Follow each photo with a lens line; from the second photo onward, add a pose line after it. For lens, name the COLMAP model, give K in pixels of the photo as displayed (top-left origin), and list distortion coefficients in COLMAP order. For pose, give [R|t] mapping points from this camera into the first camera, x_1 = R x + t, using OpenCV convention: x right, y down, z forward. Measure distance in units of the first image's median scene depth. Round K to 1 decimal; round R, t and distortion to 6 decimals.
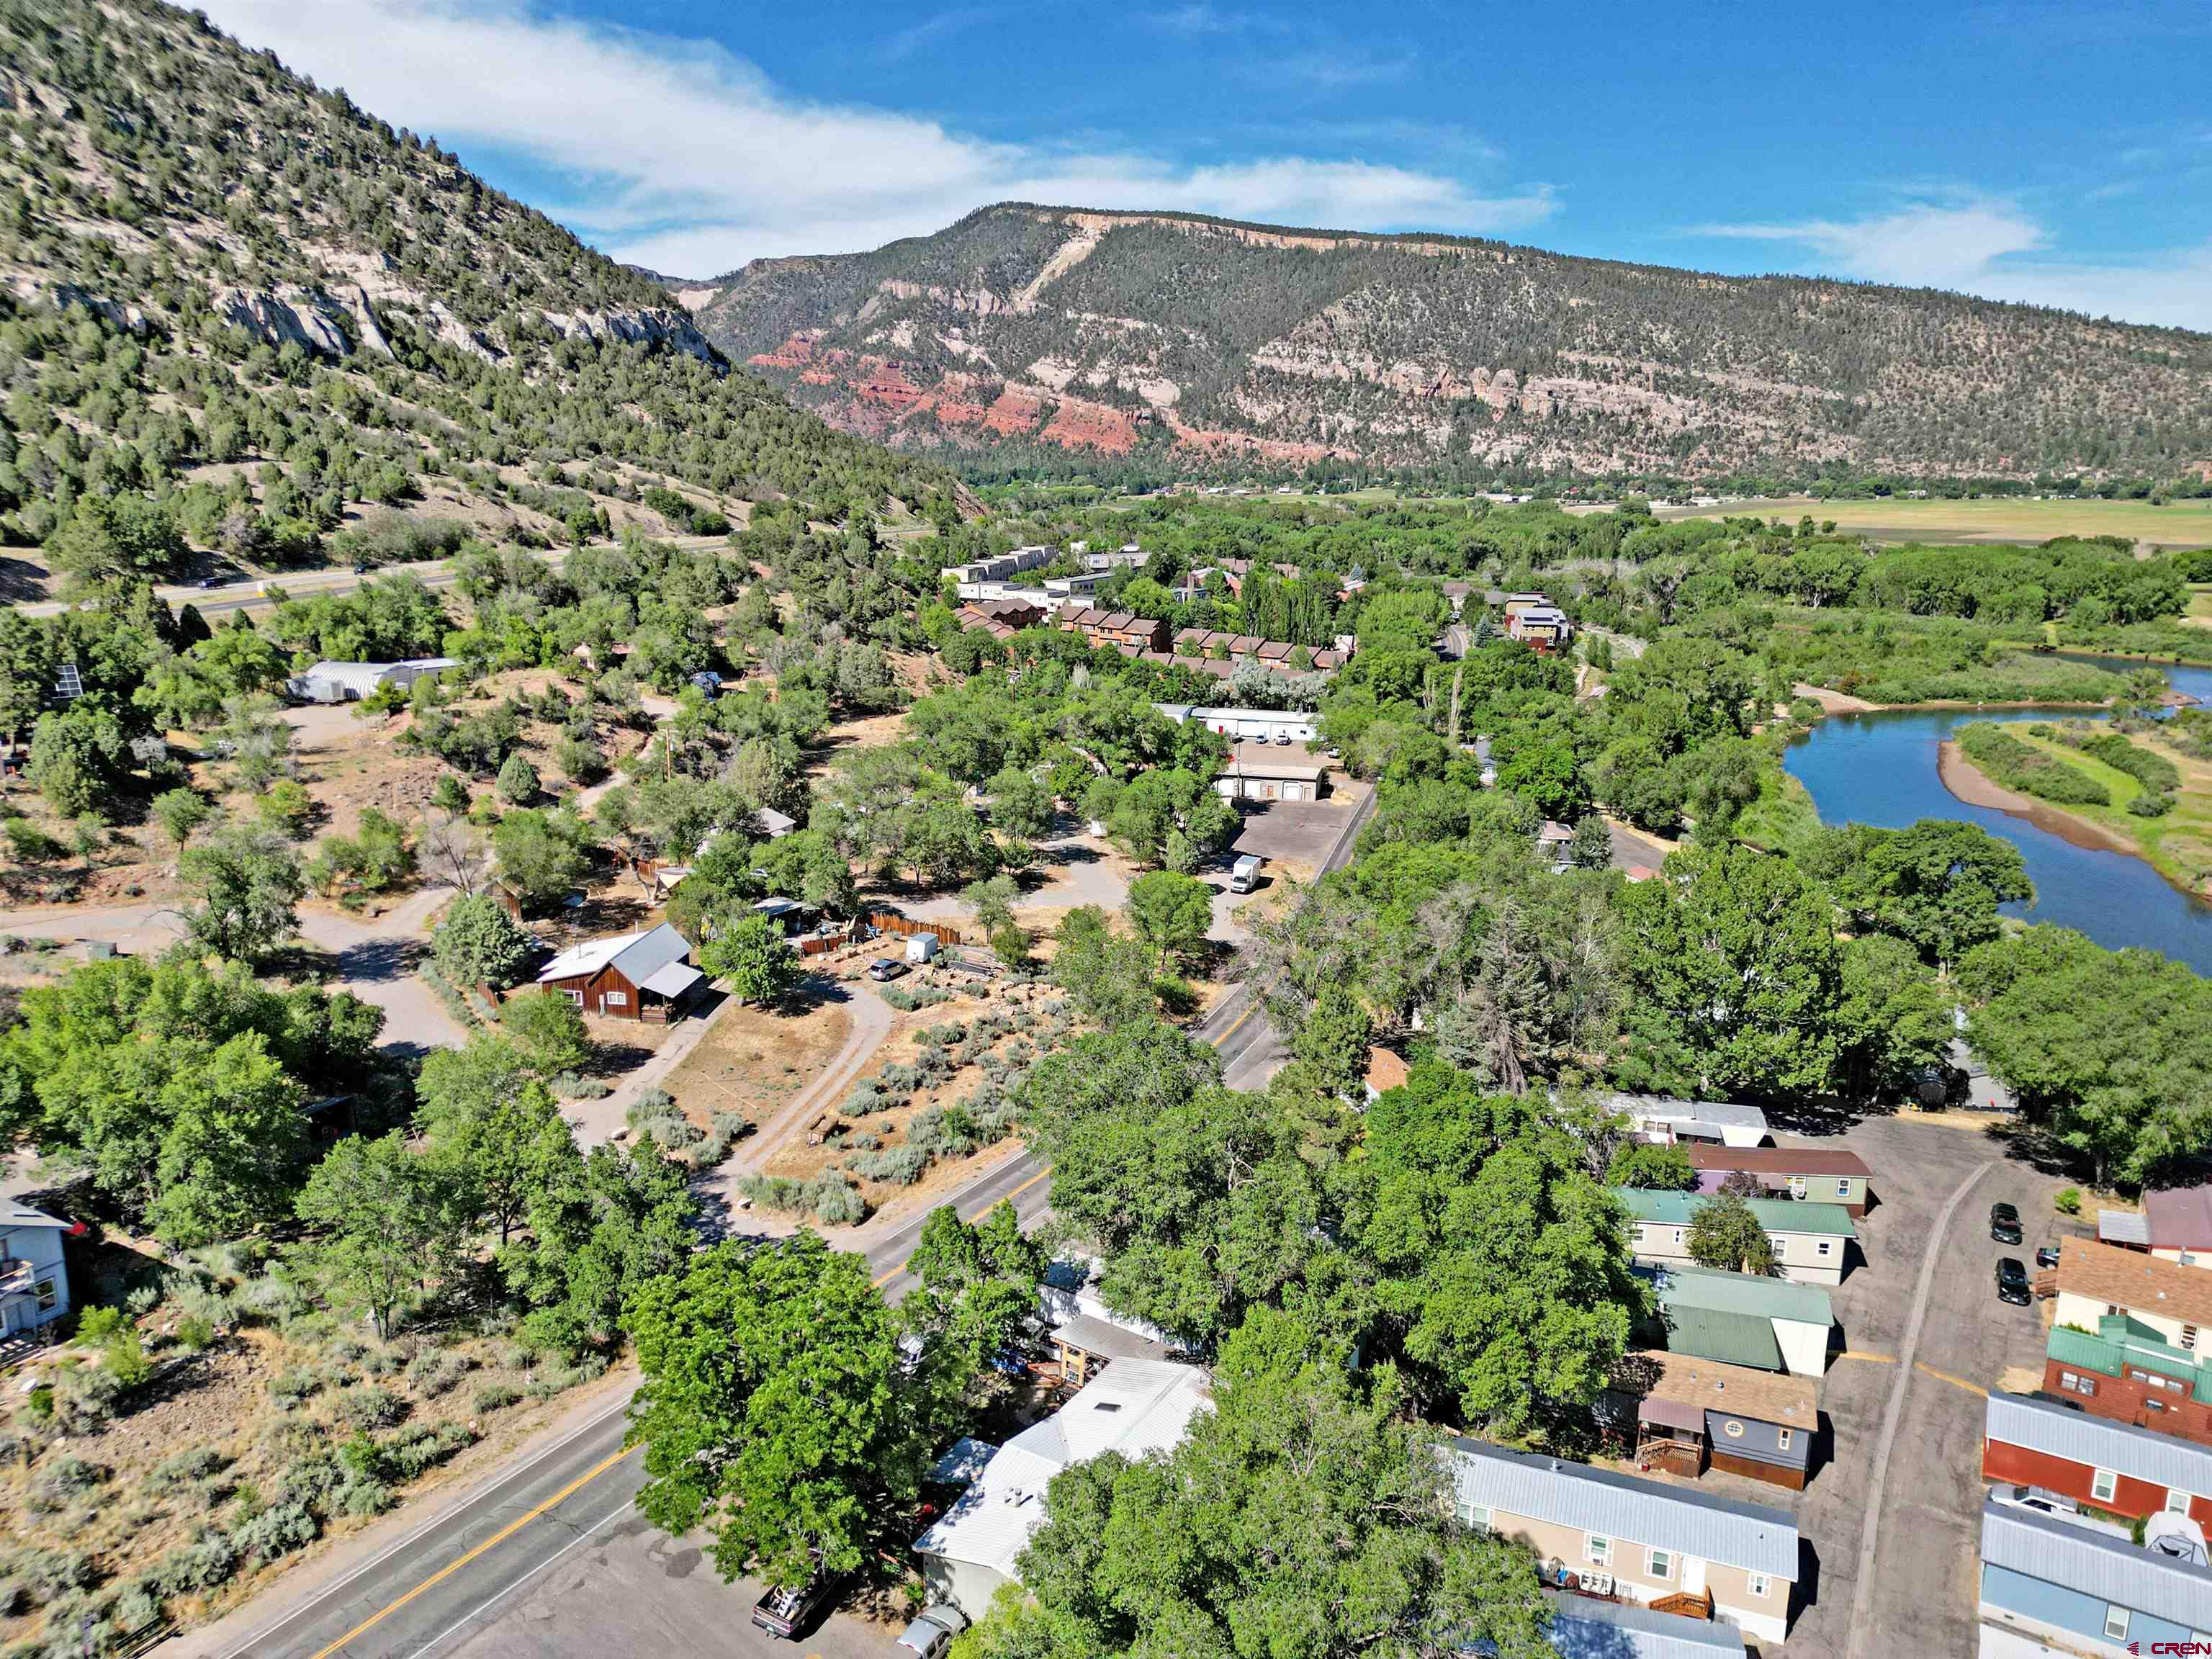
lens RADIAL K [[1535.3, 0, 1113.5], [0, 1535.3, 833.8], [0, 0, 1]] dist [0.083705, -0.086957]
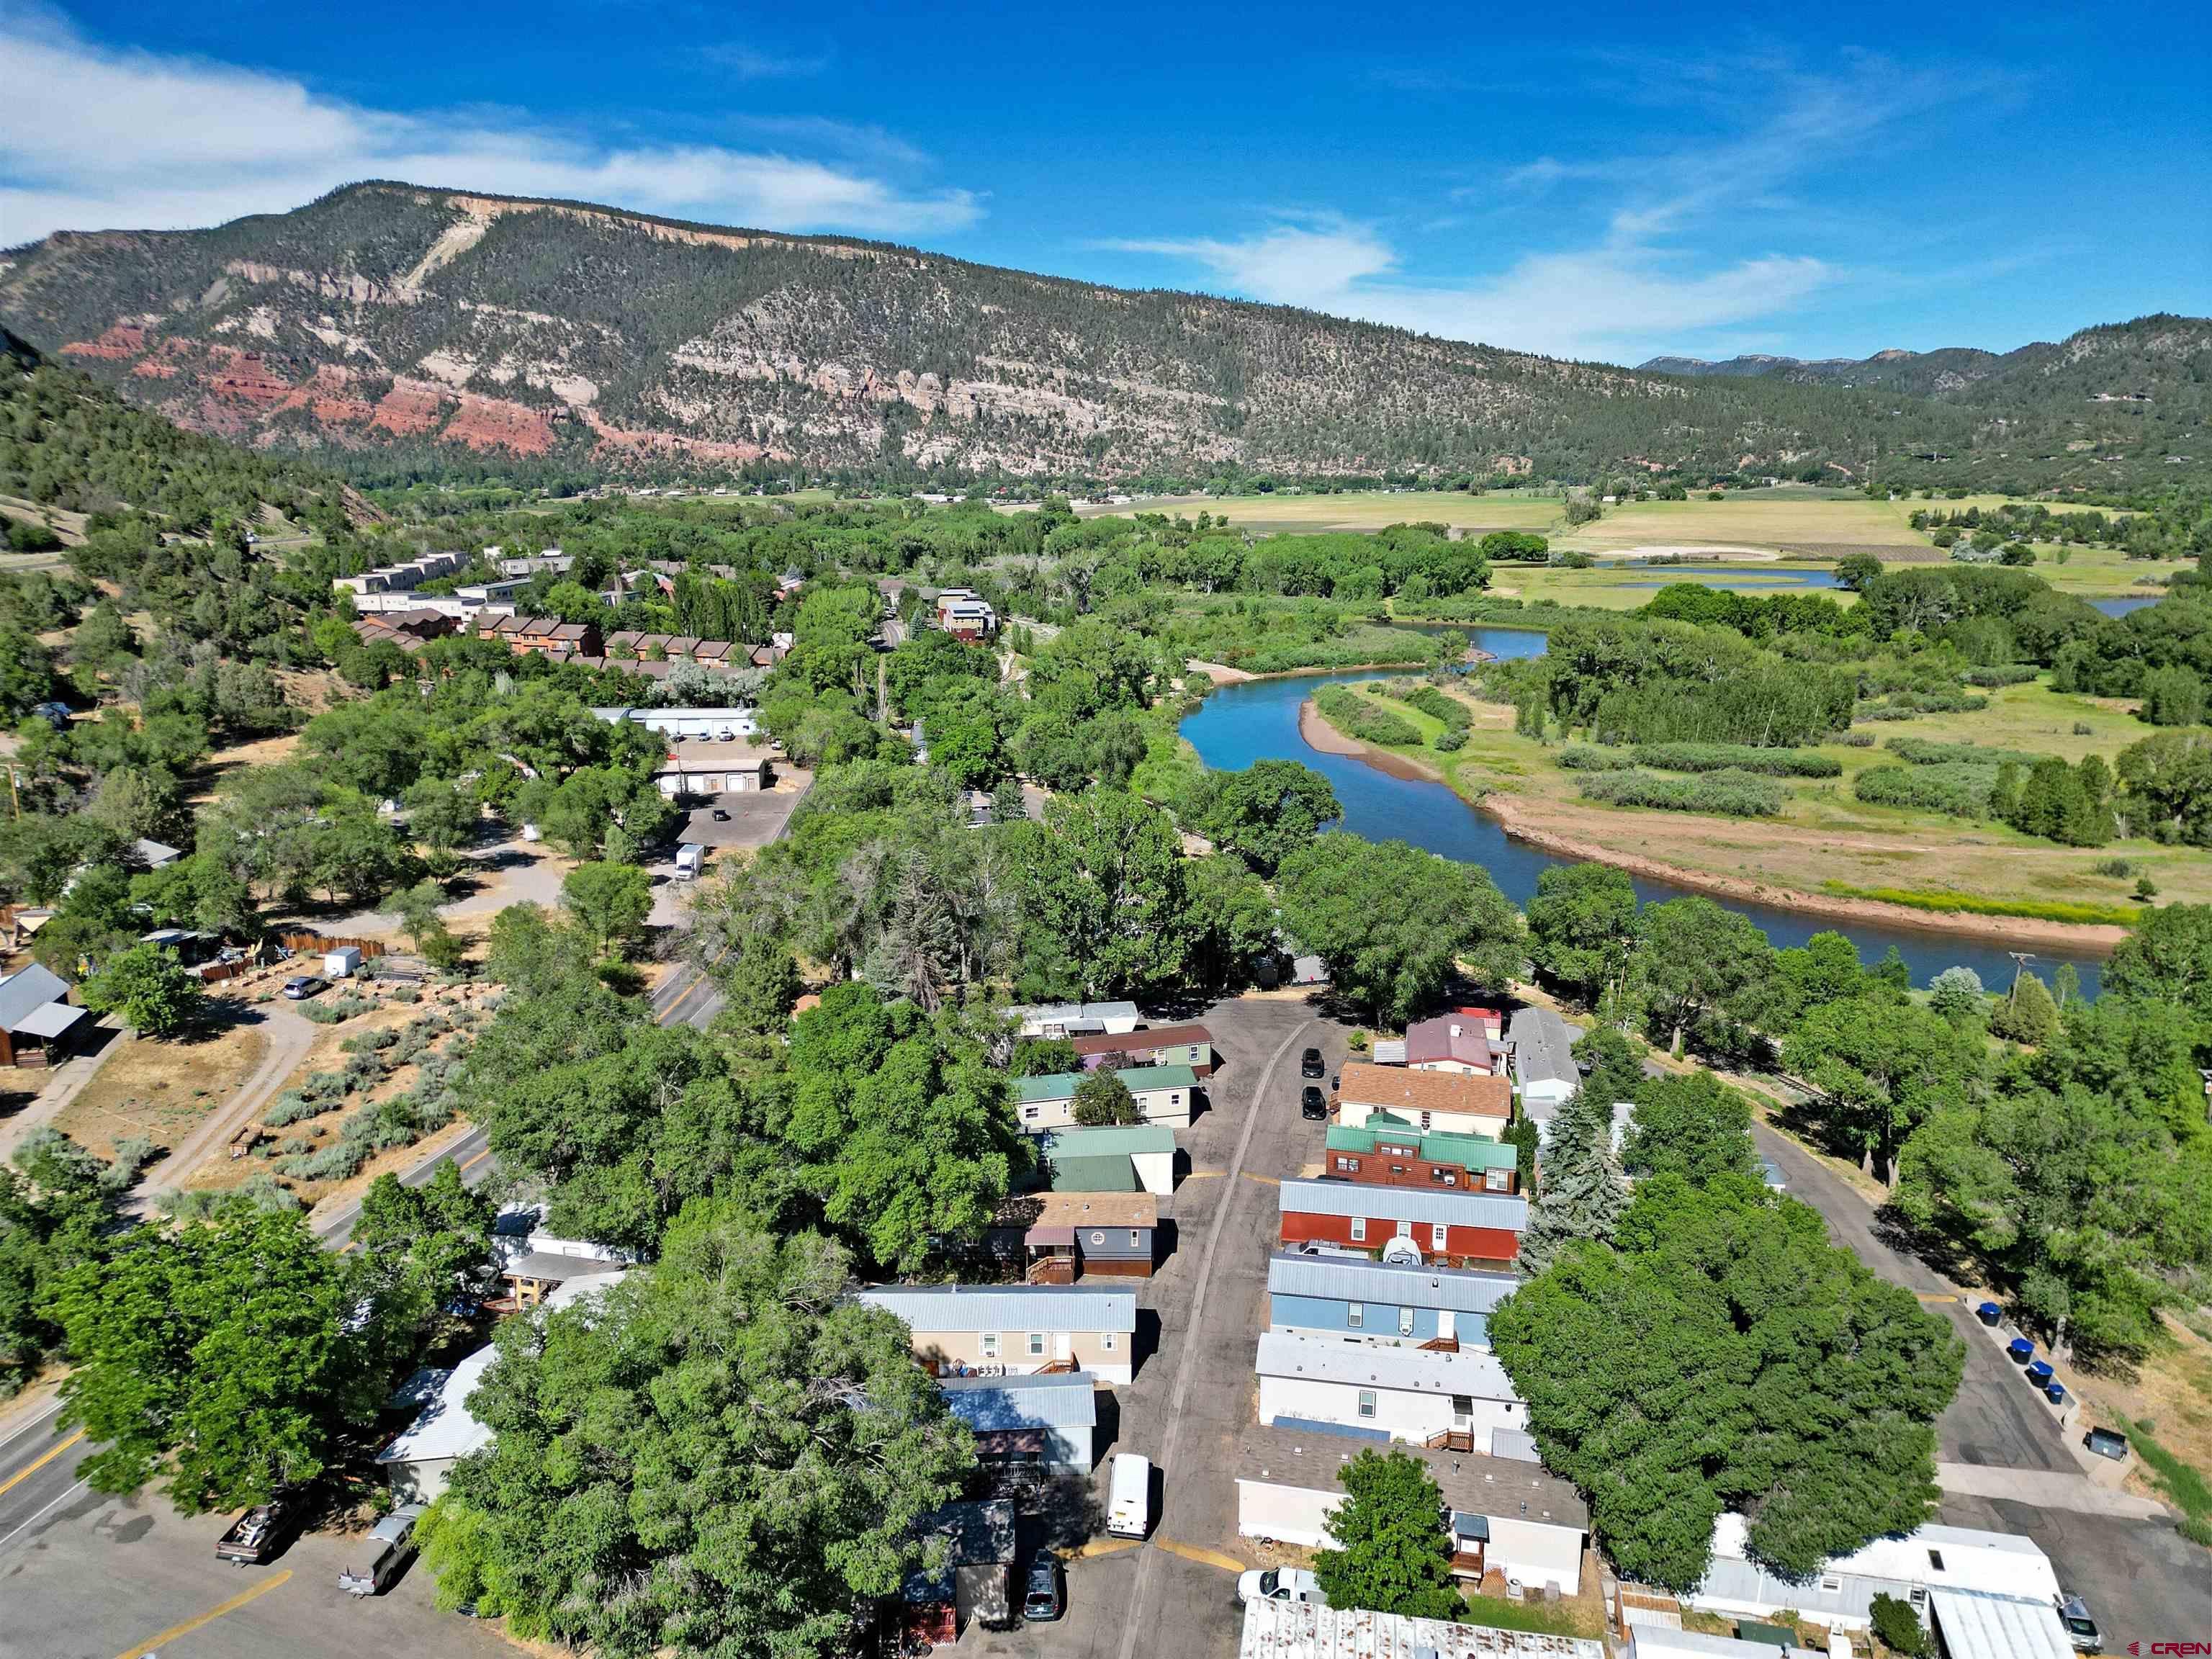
lens RADIAL K [[1535.3, 0, 1113.5], [0, 1535.3, 833.8], [0, 0, 1]] dist [0.083705, -0.086957]
pose [[0.939733, -0.090637, 0.329677, 0.014803], [0.090783, 0.995758, 0.014988, 0.019900], [-0.329637, 0.015845, 0.943975, -0.088979]]
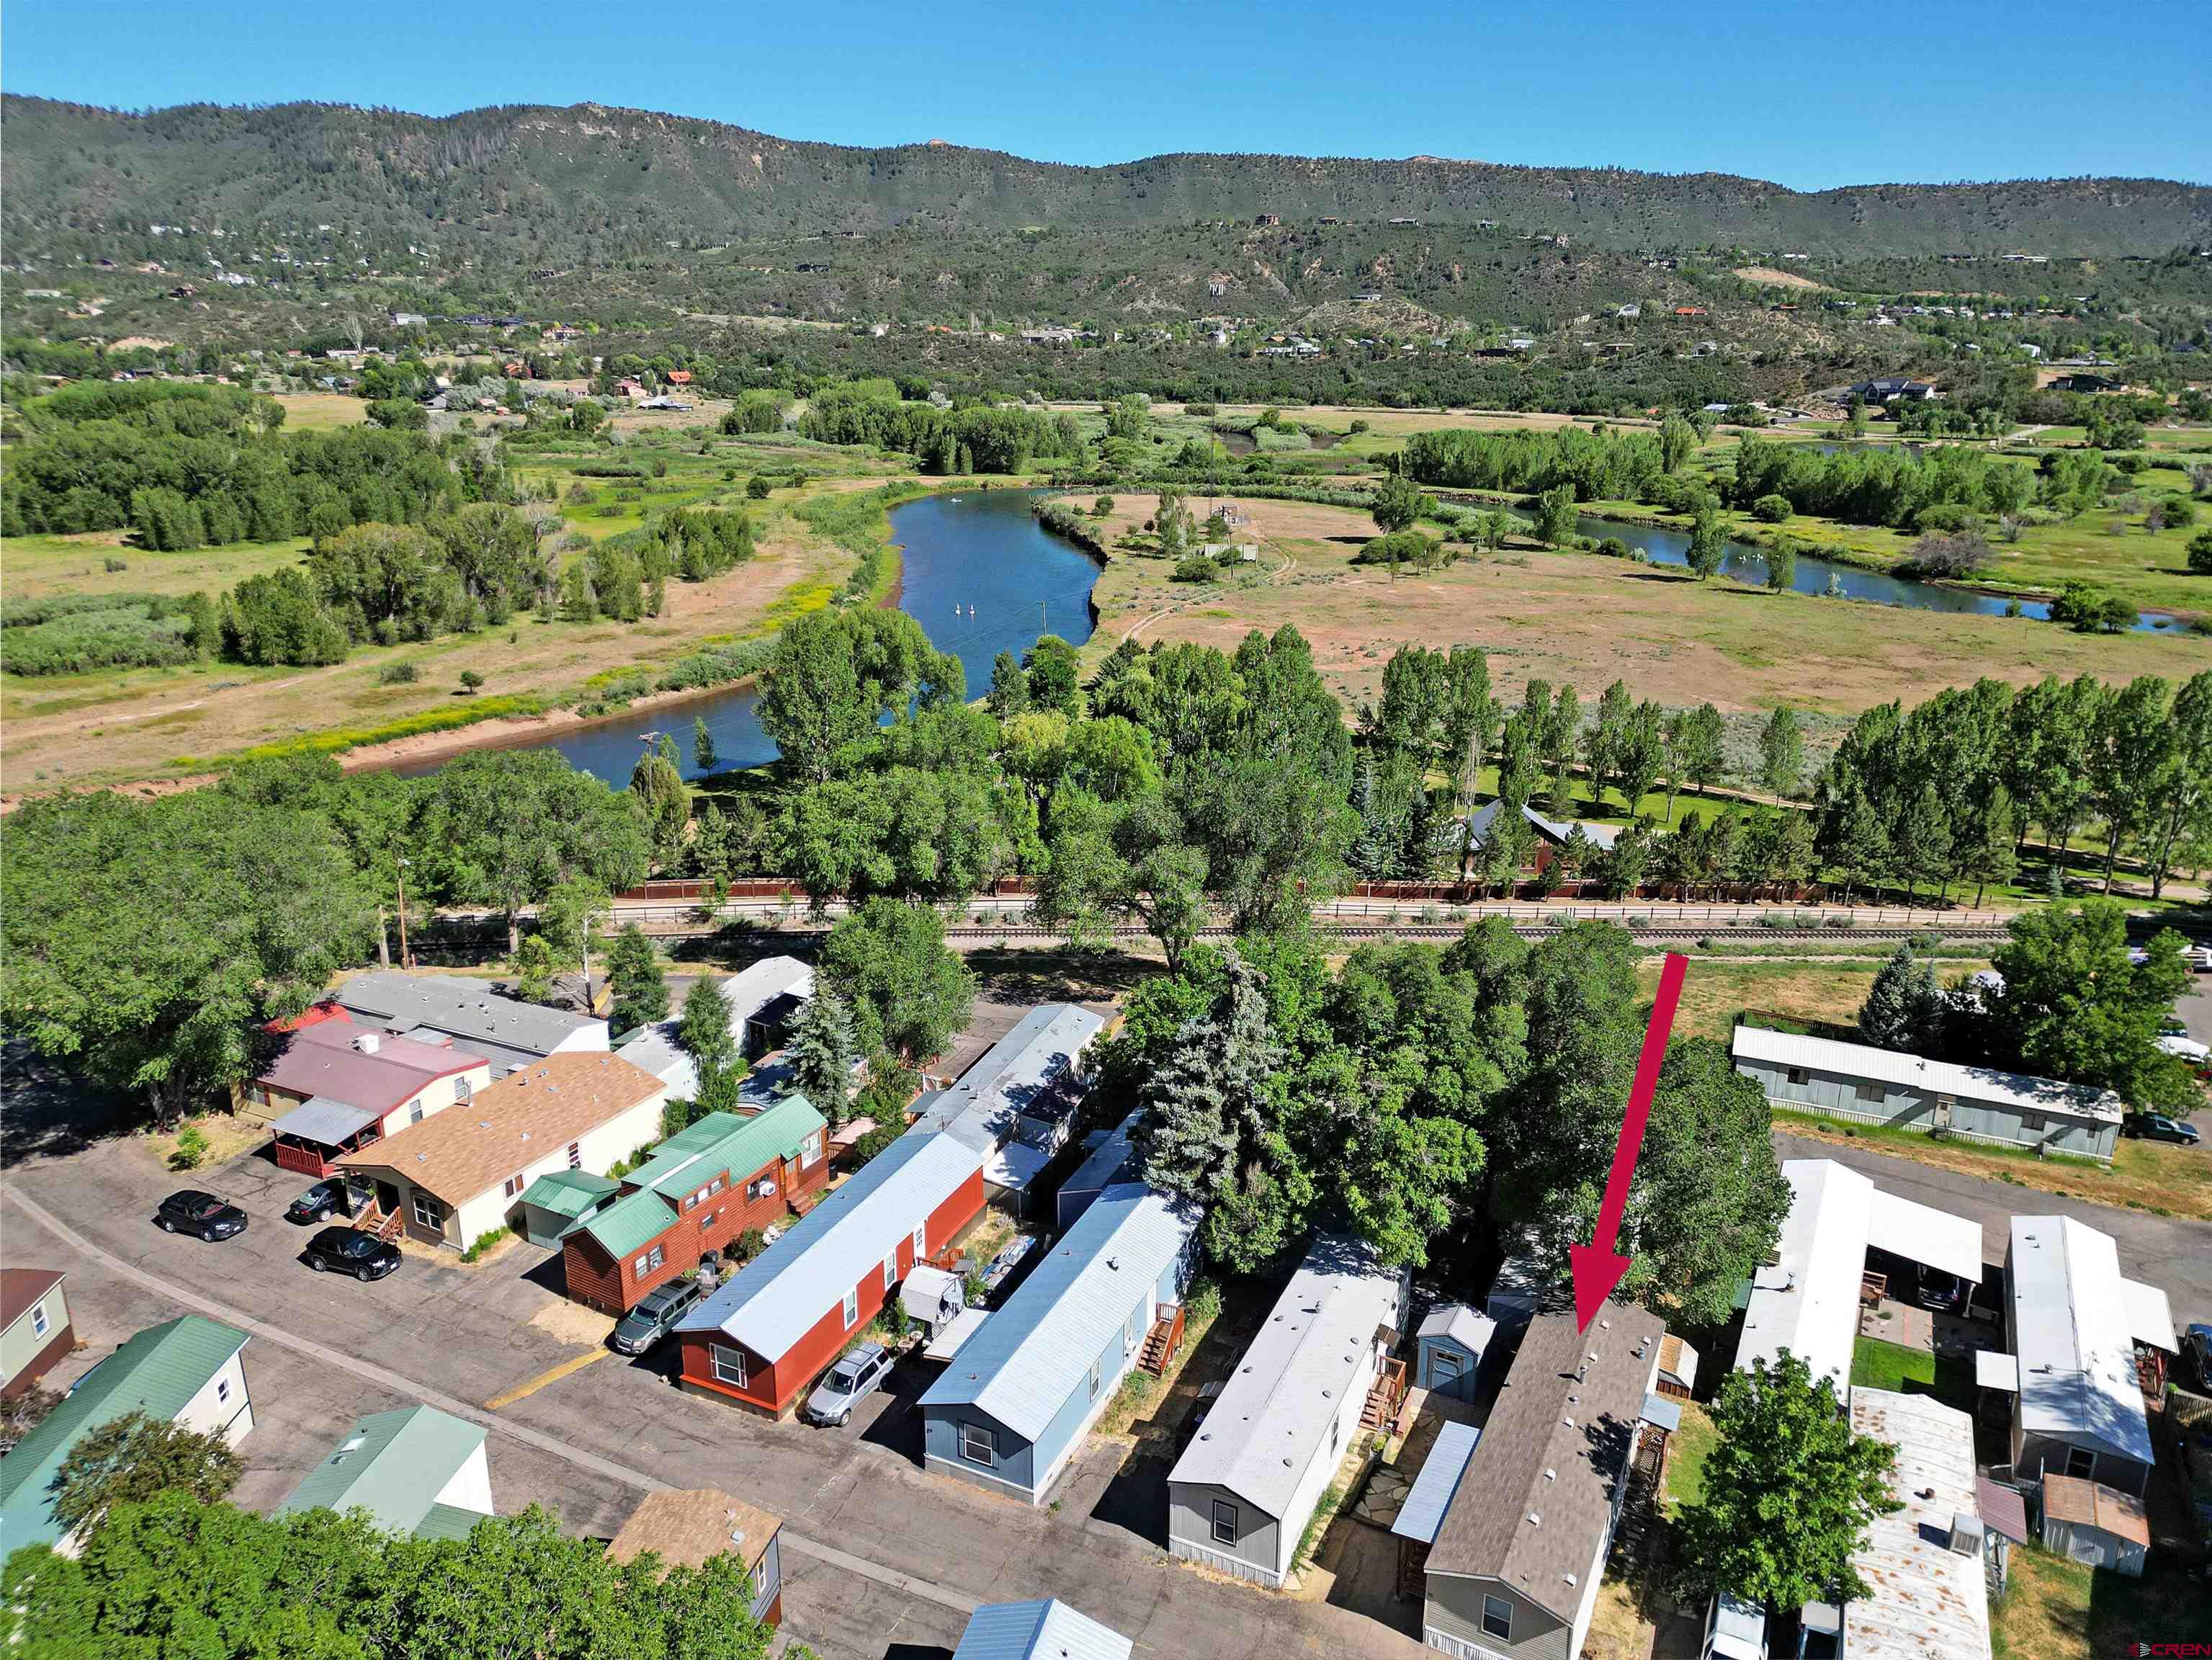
lens RADIAL K [[1535.5, 0, 1113.5], [0, 1535.5, 834.3], [0, 0, 1]] dist [0.083705, -0.086957]
pose [[-0.086468, -0.321367, 0.942999, -0.028067], [0.231842, 0.914066, 0.332766, -0.022328], [-0.968903, 0.247400, -0.004531, 0.397302]]
